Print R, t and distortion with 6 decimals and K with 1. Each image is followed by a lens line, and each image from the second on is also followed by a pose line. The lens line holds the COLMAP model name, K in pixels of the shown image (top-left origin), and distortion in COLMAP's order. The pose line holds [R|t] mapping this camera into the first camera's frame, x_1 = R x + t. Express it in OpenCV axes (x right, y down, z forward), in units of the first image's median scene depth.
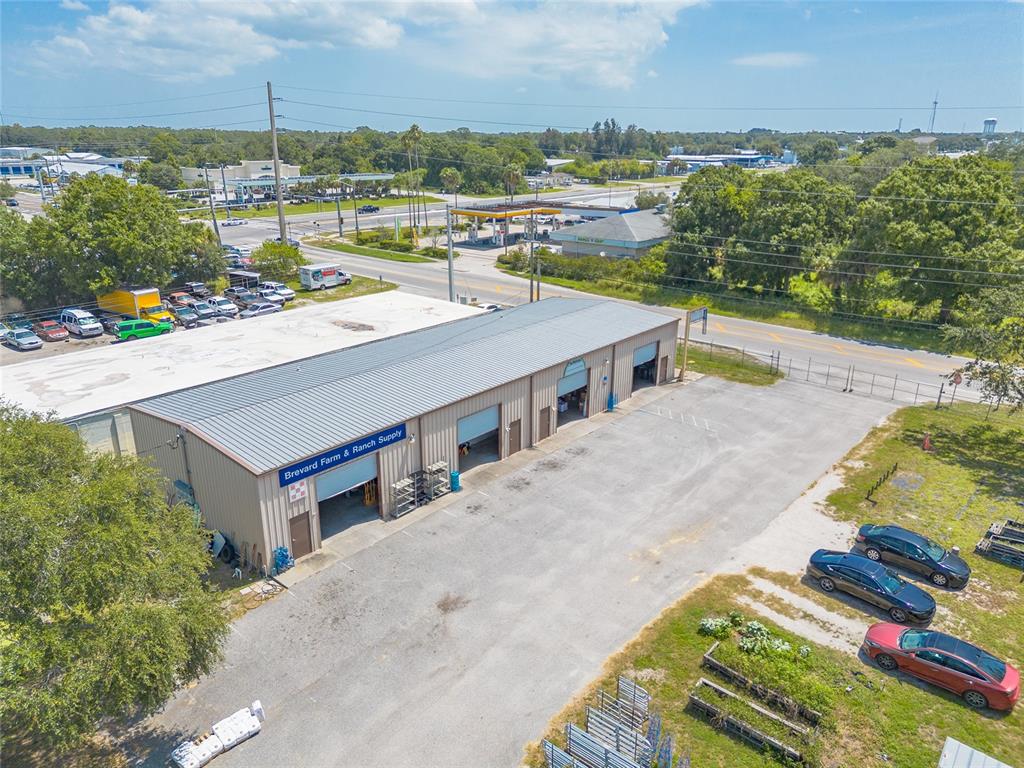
lens RADIAL K [[723.4, 0, 512.0], [0, 723.4, 384.0], [0, 0, 1]] dist [0.087861, -0.098288]
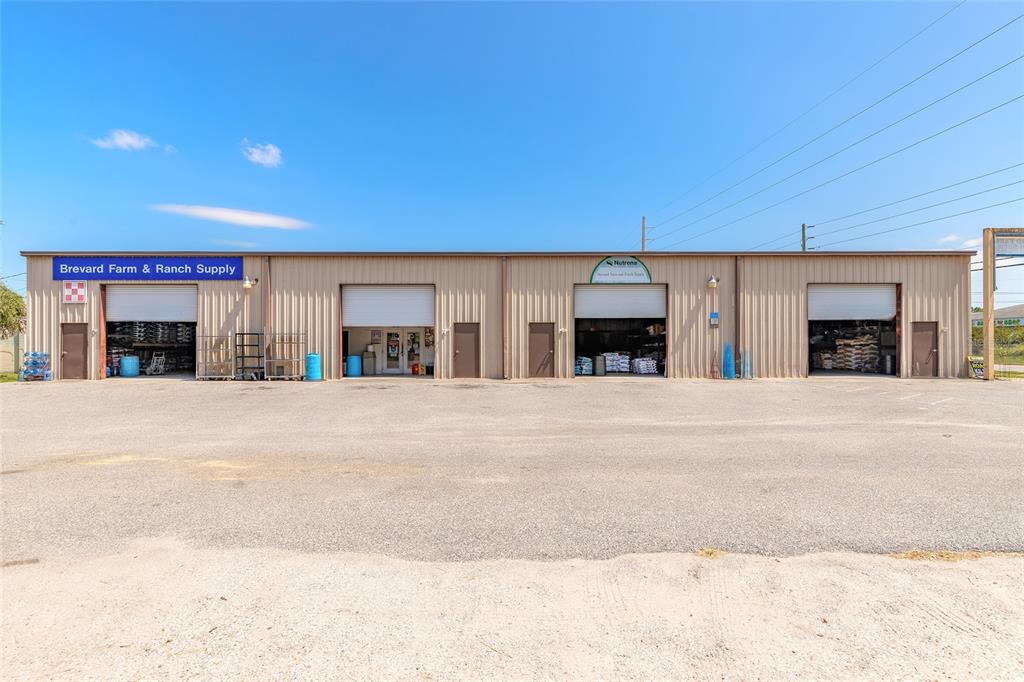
lens RADIAL K [[517.4, 0, 512.0], [0, 517.4, 341.0], [0, 0, 1]] dist [-0.000862, -0.000119]
pose [[0.658411, -0.002936, -0.752653, 0.208039], [-0.241612, 0.946244, -0.215050, 0.085609], [0.712824, 0.323441, 0.622308, 0.415842]]
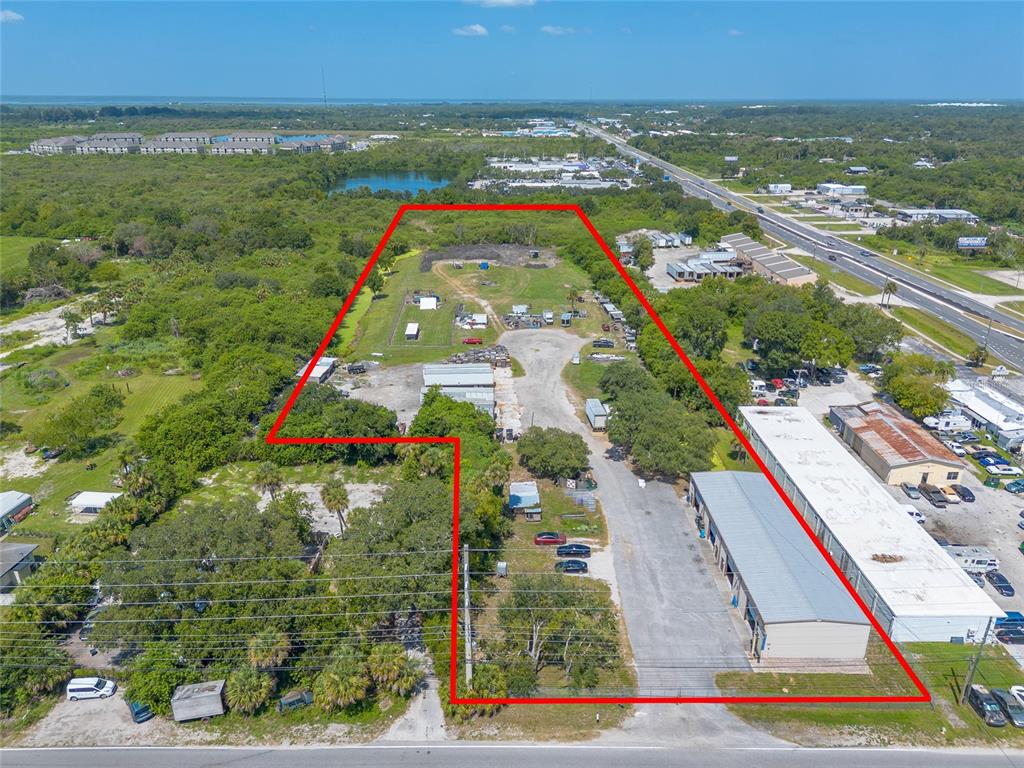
lens RADIAL K [[731.0, 0, 512.0], [0, 731.0, 384.0], [0, 0, 1]] dist [0.065924, -0.060819]
pose [[-0.753151, 0.242455, -0.611538, 1.032434], [-0.209837, 0.792504, 0.572631, -0.894617], [0.623484, 0.559601, -0.545999, 0.884290]]
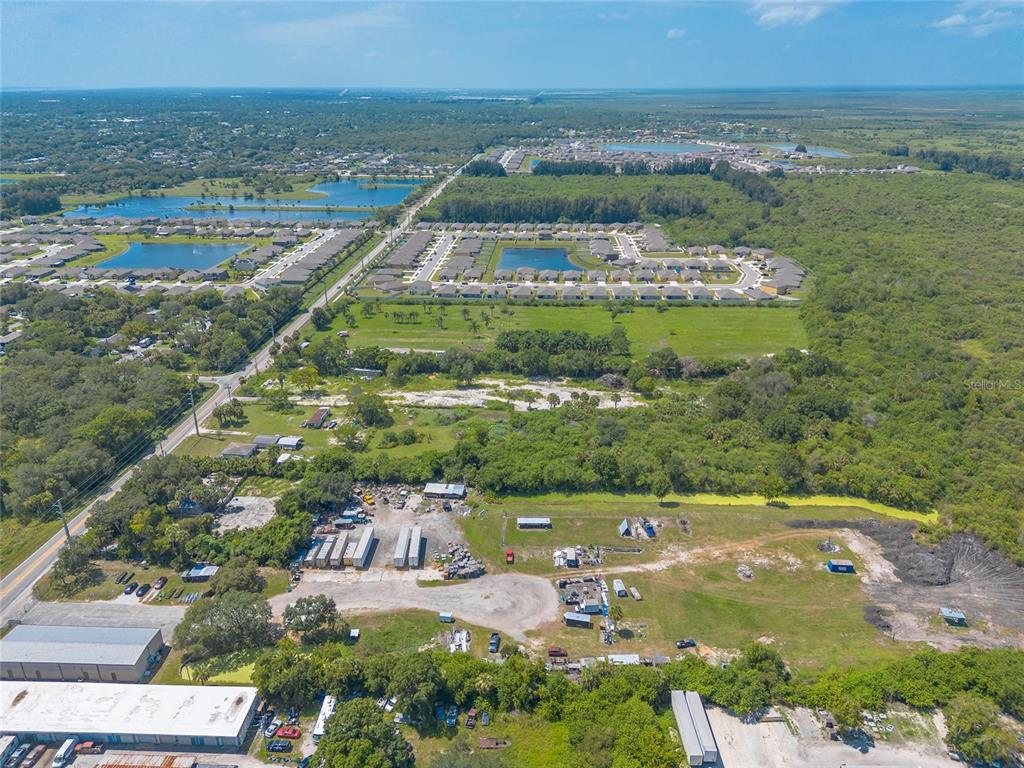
lens RADIAL K [[723.4, 0, 512.0], [0, 723.4, 384.0], [0, 0, 1]] dist [0.087861, -0.098288]
pose [[-0.616381, -0.301644, 0.727383, -2.277653], [0.258370, 0.795112, 0.548672, -1.557000], [-0.743855, 0.526125, -0.412156, 0.108929]]
